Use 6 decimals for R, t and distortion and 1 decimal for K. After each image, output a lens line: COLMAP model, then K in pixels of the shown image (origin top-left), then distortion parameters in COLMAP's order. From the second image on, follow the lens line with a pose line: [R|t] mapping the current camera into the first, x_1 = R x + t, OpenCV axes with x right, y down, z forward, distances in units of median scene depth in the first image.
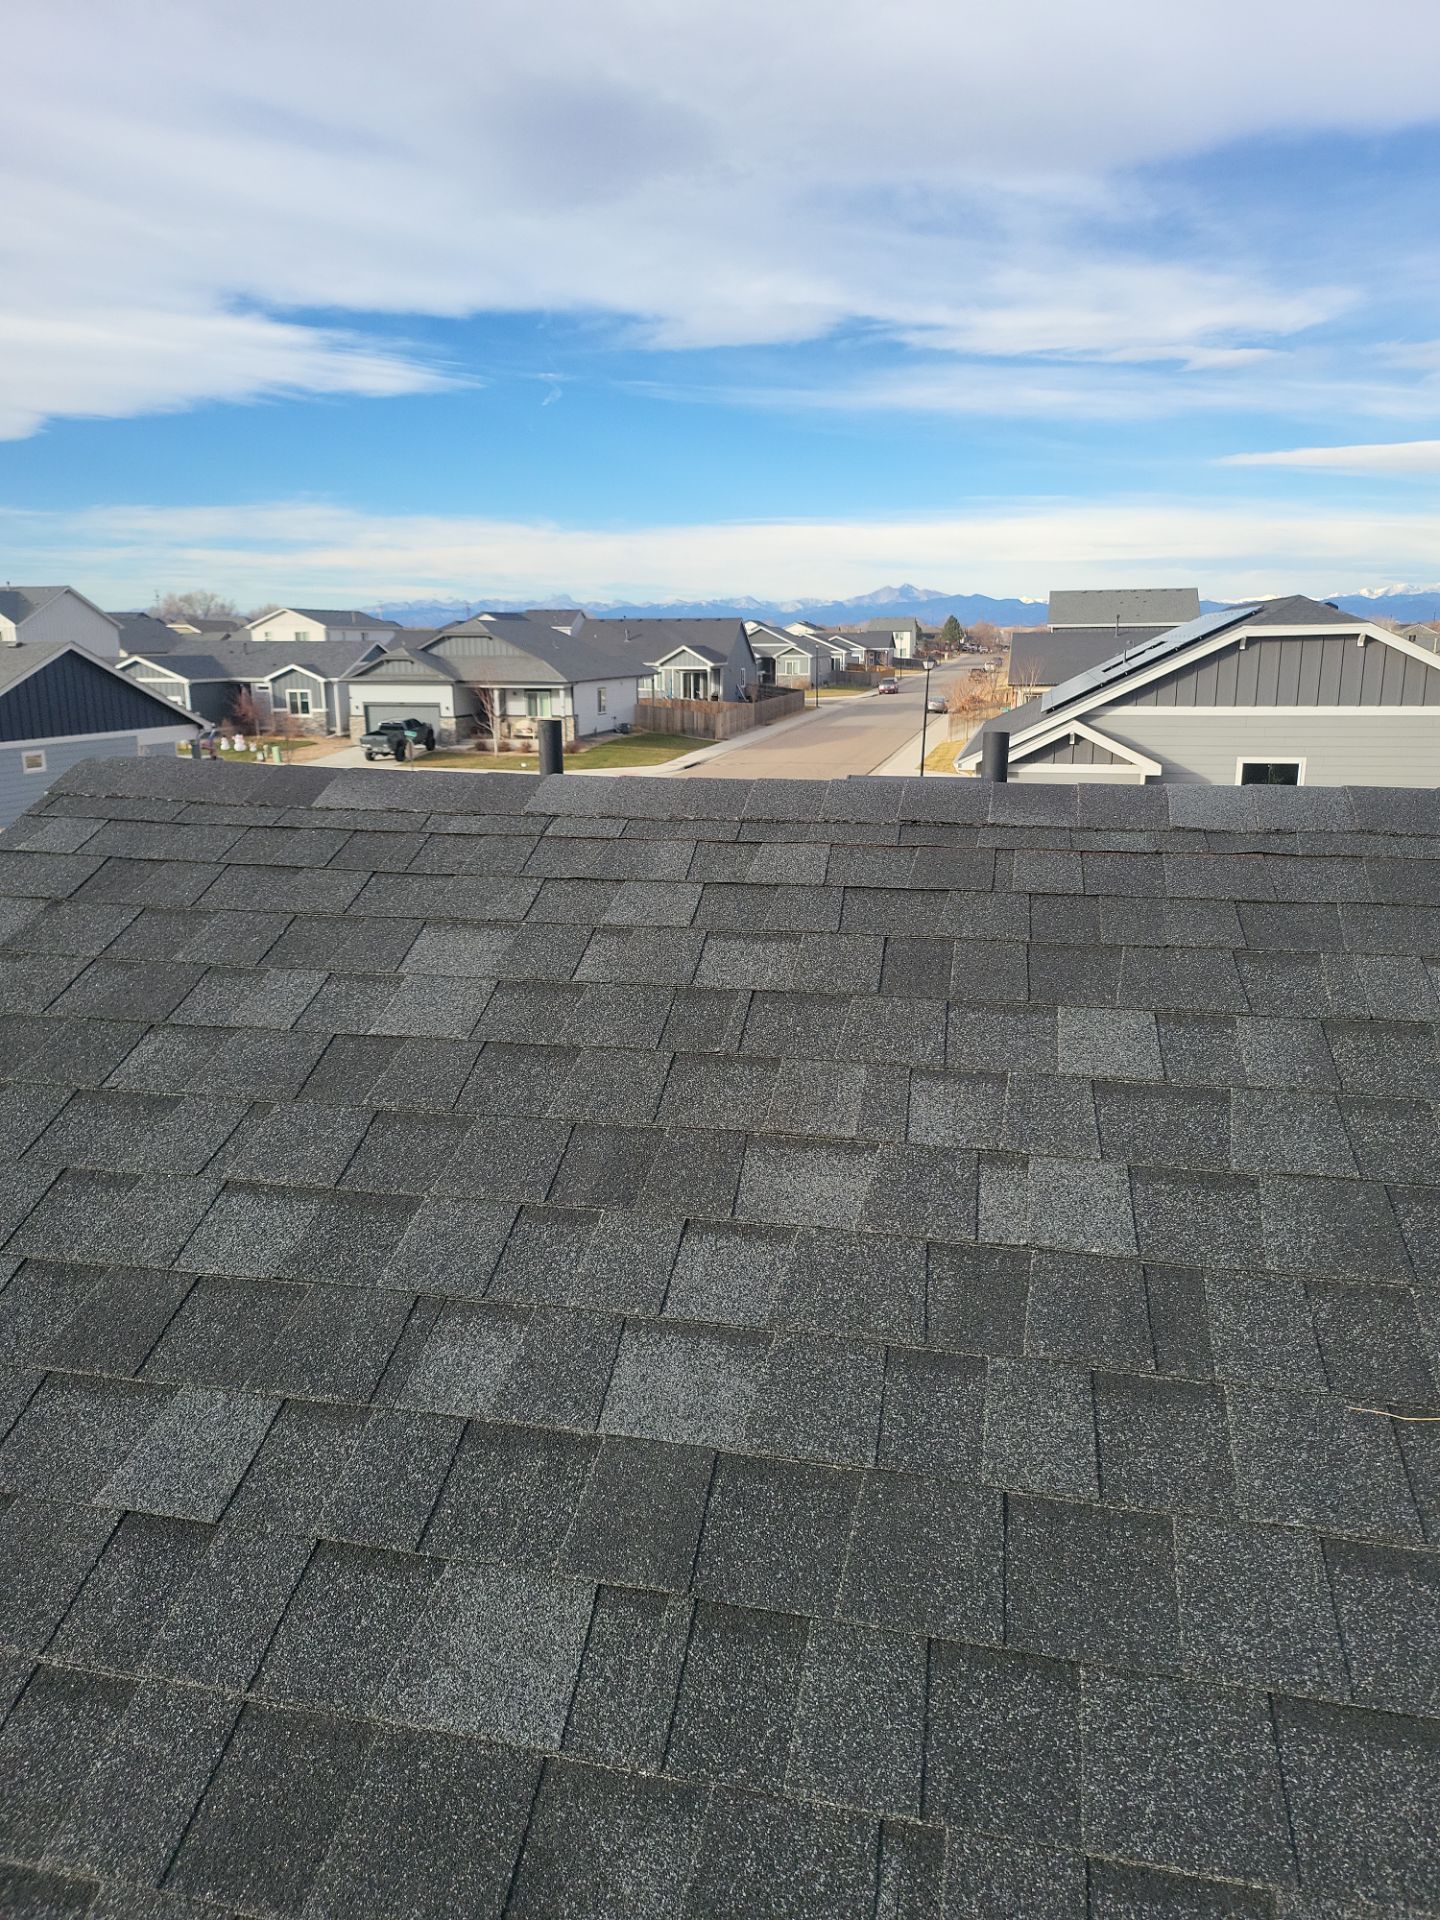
lens RADIAL K [[1346.1, 0, 720.8], [0, 1346.1, 944.5], [0, 0, 1]] dist [0.060027, -0.057785]
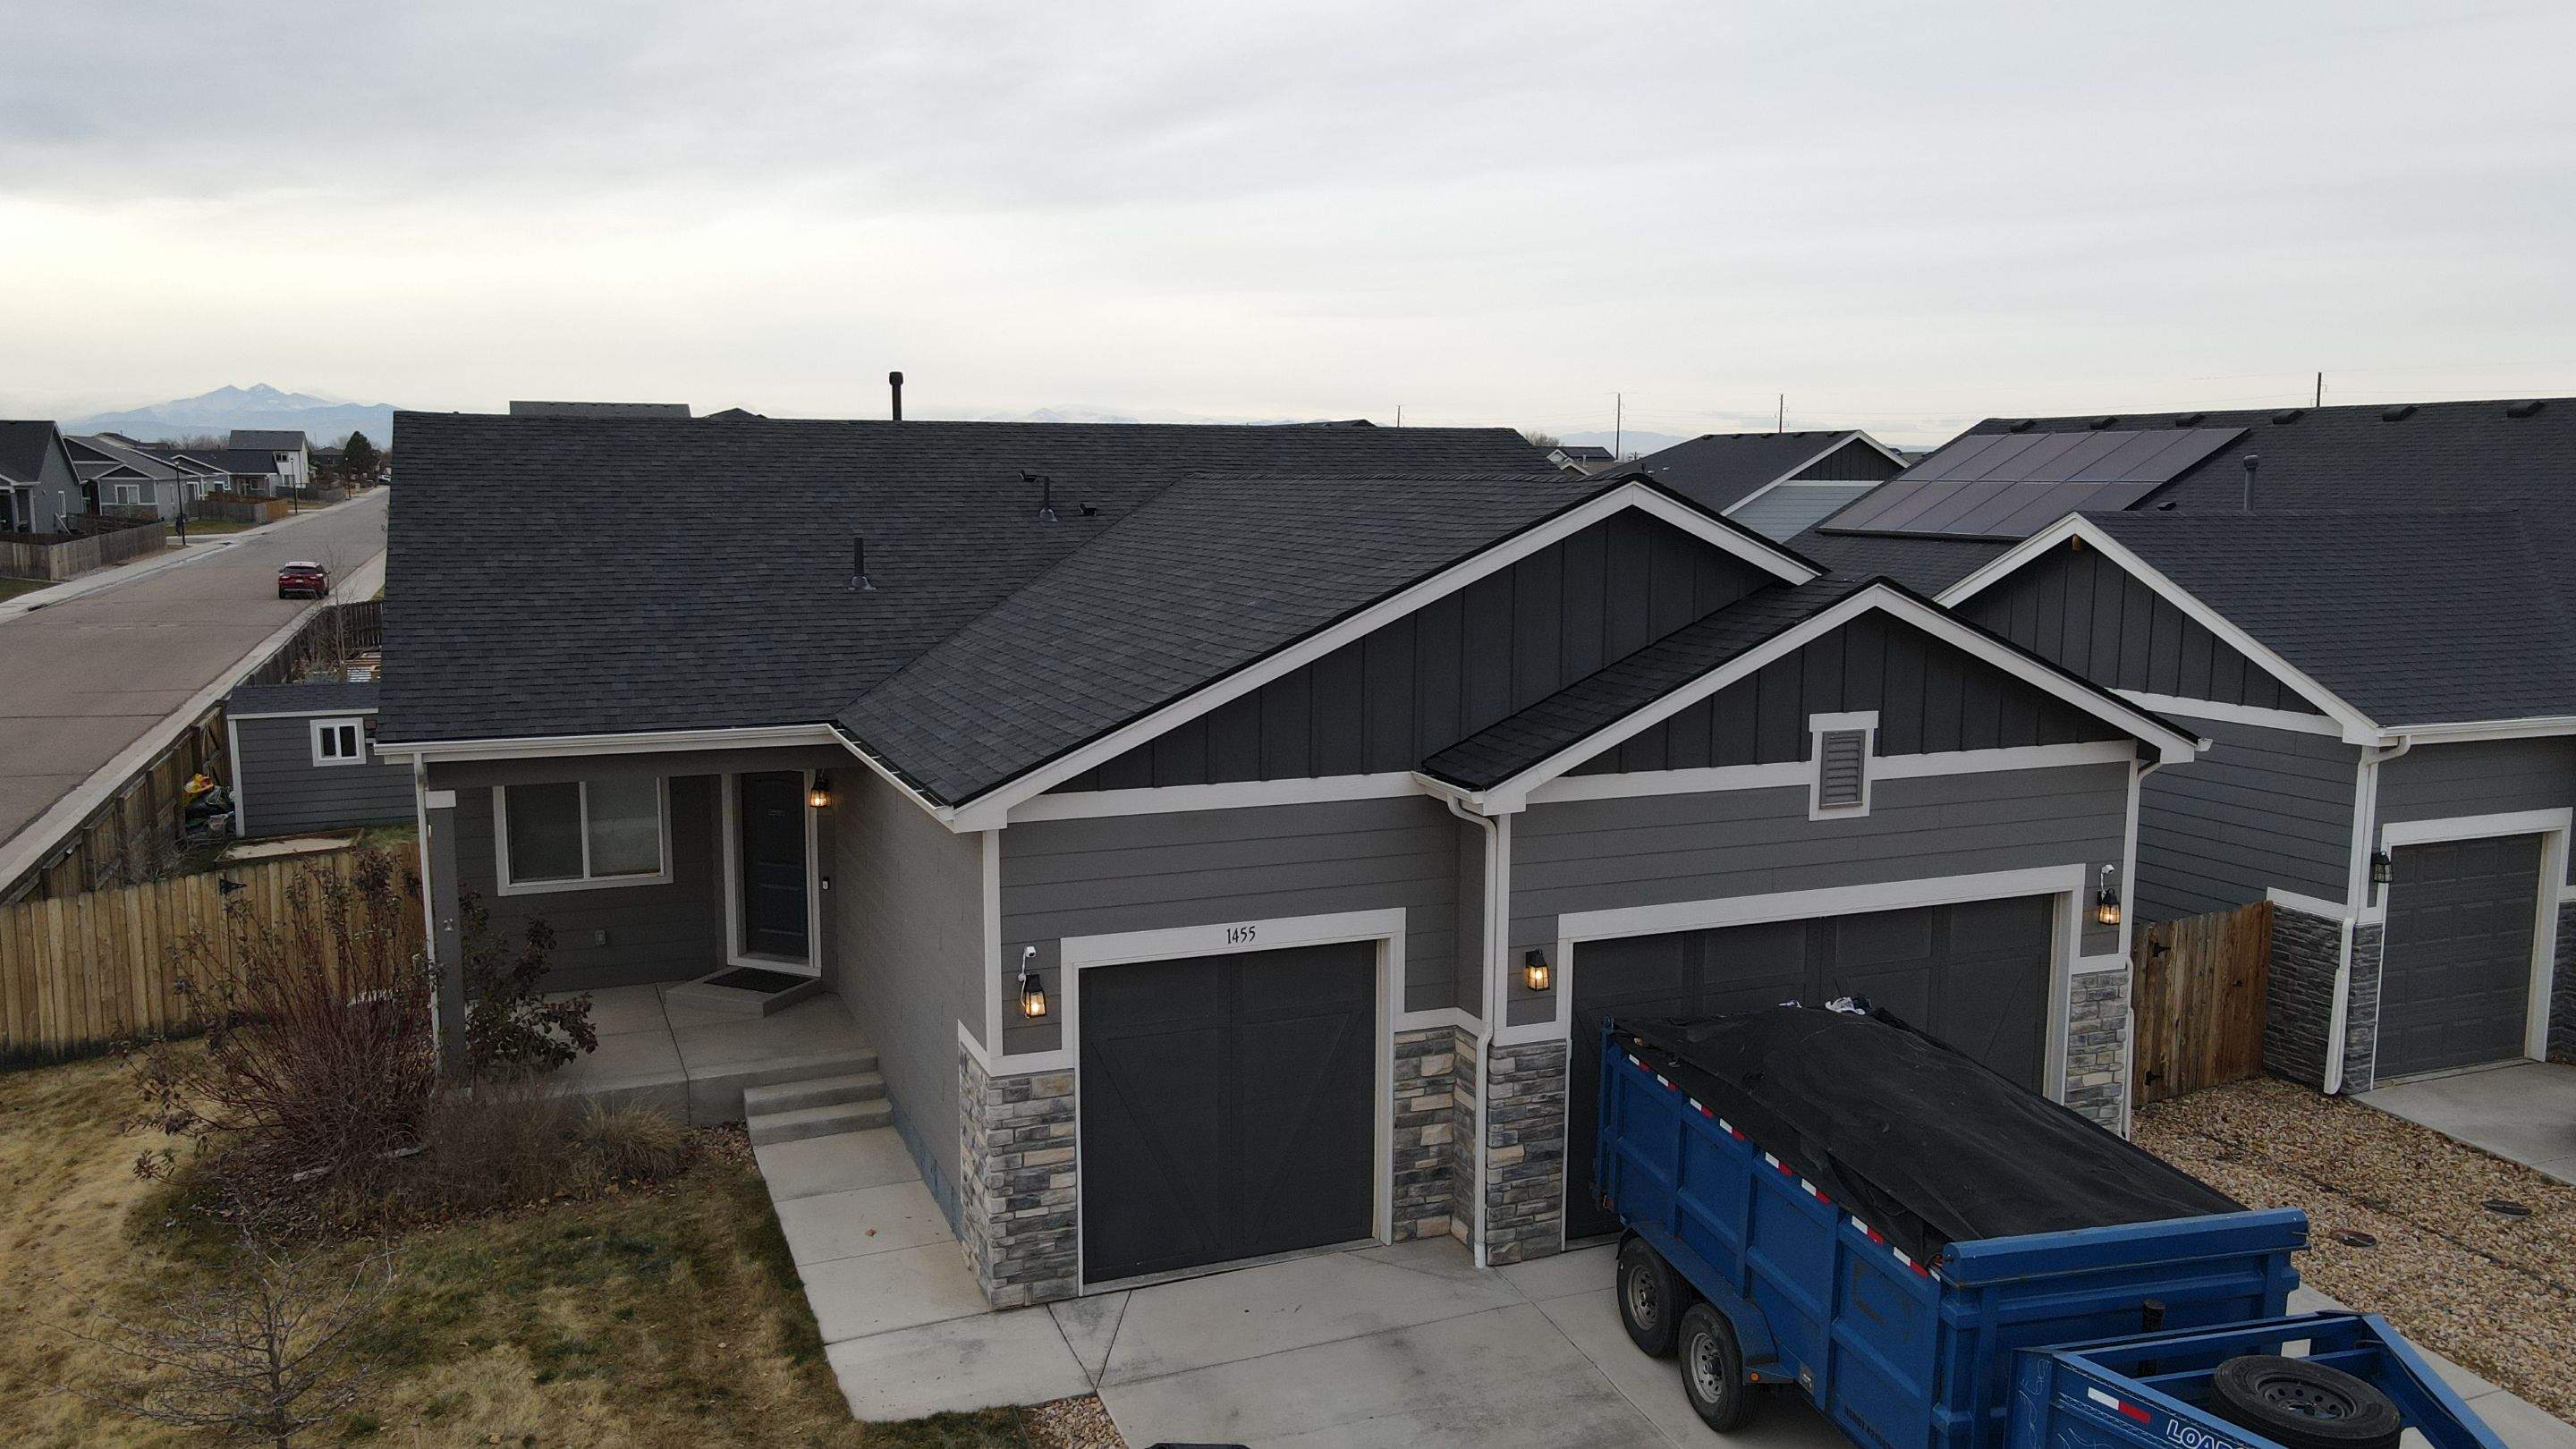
lens RADIAL K [[1886.5, 0, 1291.2], [0, 1886.5, 729.4], [0, 0, 1]] dist [0.009817, 0.014305]
pose [[0.812068, -0.067647, 0.579628, -0.192395], [0.117844, 0.991805, -0.049350, 0.185368], [-0.571540, 0.108381, 0.813385, -0.682697]]
